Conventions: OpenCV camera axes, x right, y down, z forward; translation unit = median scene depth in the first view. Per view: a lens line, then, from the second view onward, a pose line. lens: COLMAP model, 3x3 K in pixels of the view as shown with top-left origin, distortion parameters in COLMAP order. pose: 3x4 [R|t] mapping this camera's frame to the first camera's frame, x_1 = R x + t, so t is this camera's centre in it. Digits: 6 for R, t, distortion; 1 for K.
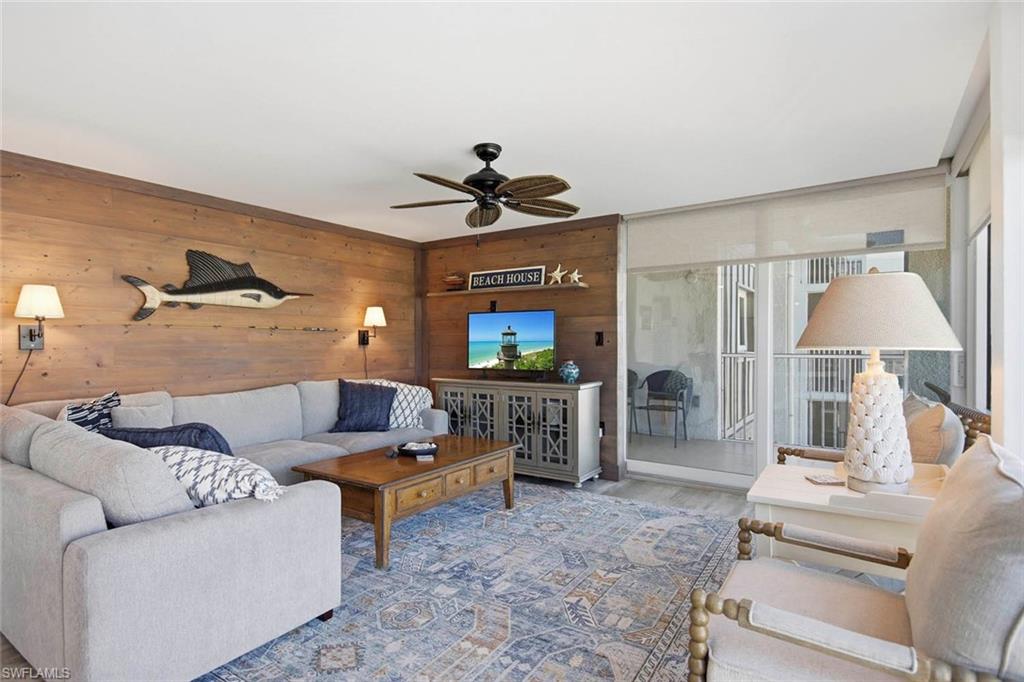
lens RADIAL K [[523.1, 0, 507.7], [0, 523.1, 348.7], [0, 0, 1]] dist [0.001499, 0.000568]
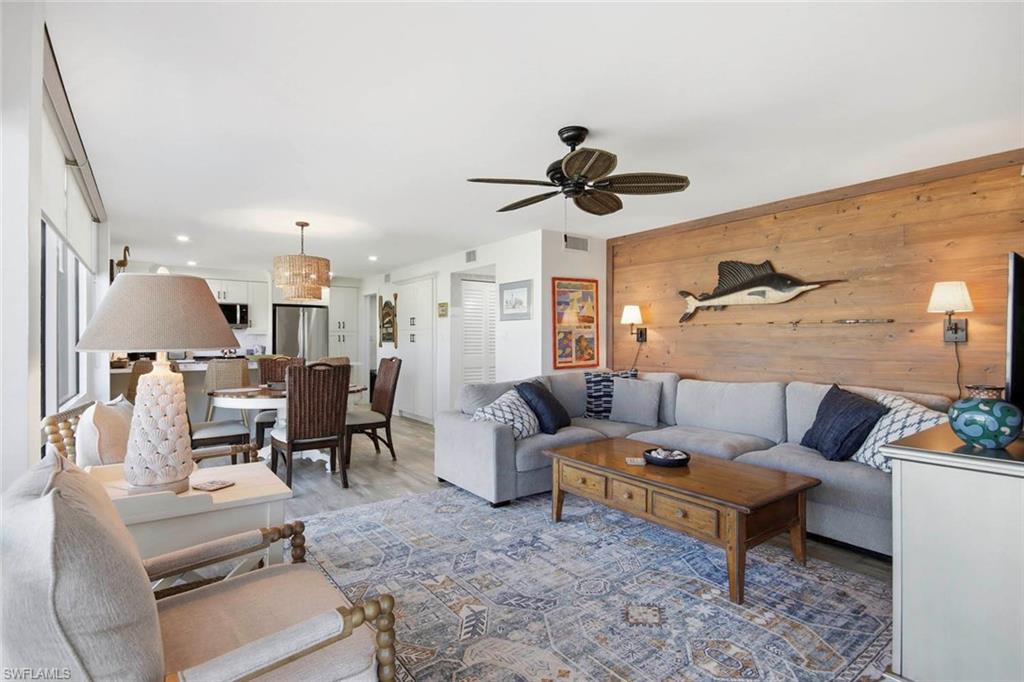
lens RADIAL K [[496.6, 0, 506.4], [0, 496.6, 343.0], [0, 0, 1]] dist [0.030042, -0.021022]
pose [[-0.342156, 0.013037, -0.939553, 0.643107], [-0.008120, 0.999825, 0.016830, -0.015264], [0.939608, 0.013387, -0.341990, 0.911842]]
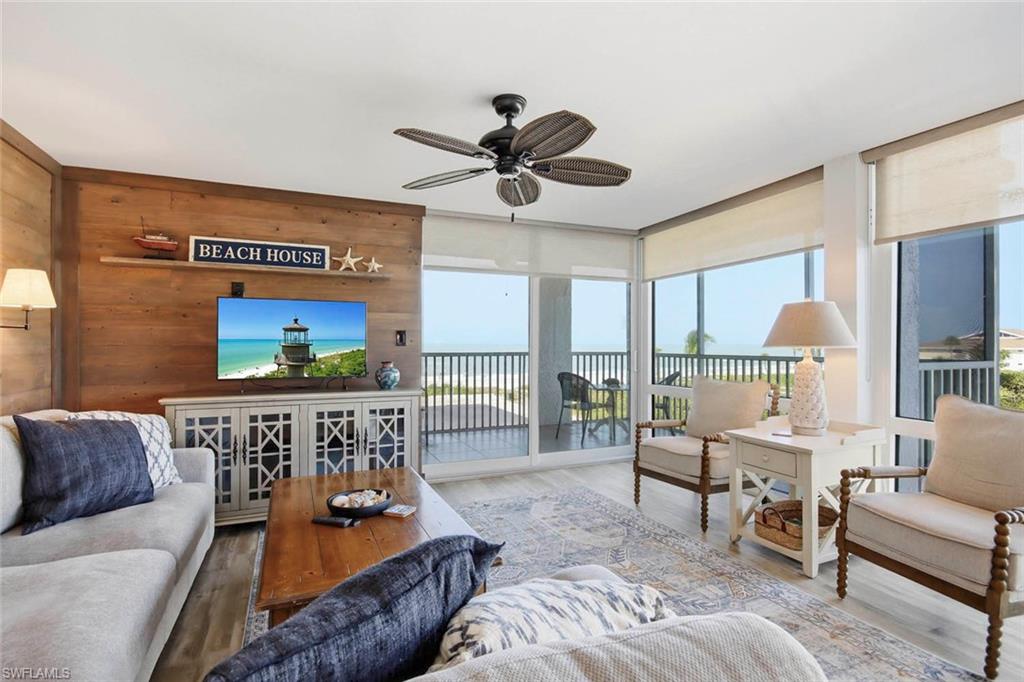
lens RADIAL K [[494.1, 0, 506.9], [0, 494.1, 343.1], [0, 0, 1]] dist [-0.002498, -0.000444]
pose [[0.543830, 0.004651, 0.839182, -0.521519], [0.005511, 0.999943, -0.009113, -0.001770], [-0.839177, 0.009581, 0.543774, 0.447726]]
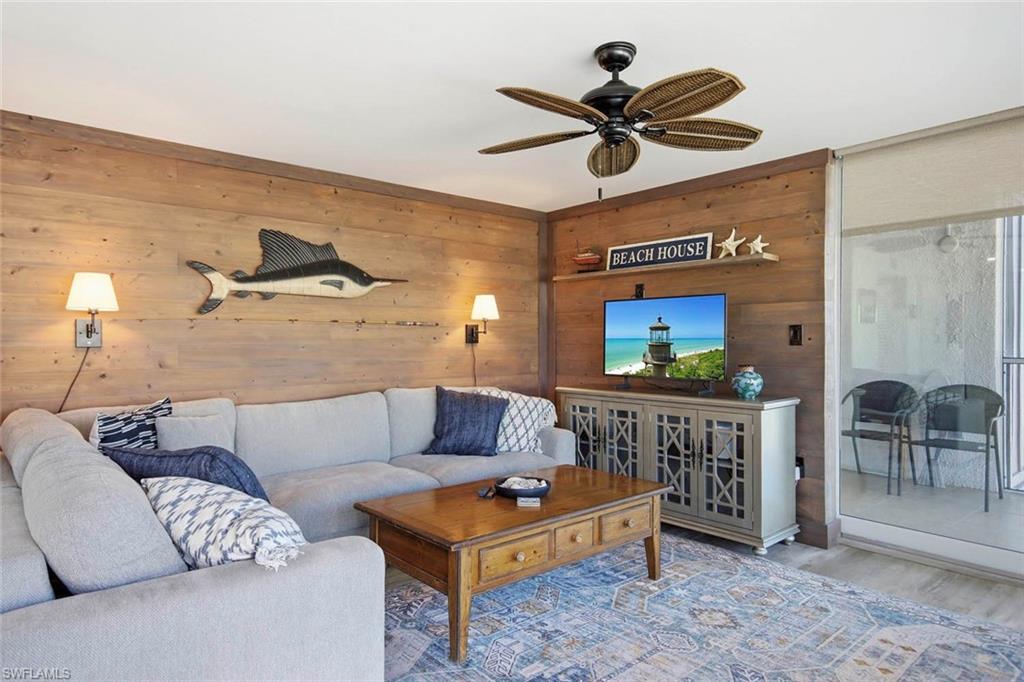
lens RADIAL K [[610.0, 0, 507.3], [0, 610.0, 343.6], [0, 0, 1]] dist [0.012044, 0.003855]
pose [[0.964409, 0.002616, -0.264403, 0.028158], [-0.004516, 0.999968, -0.006578, -0.000917], [0.264378, 0.007538, 0.964390, 0.157204]]
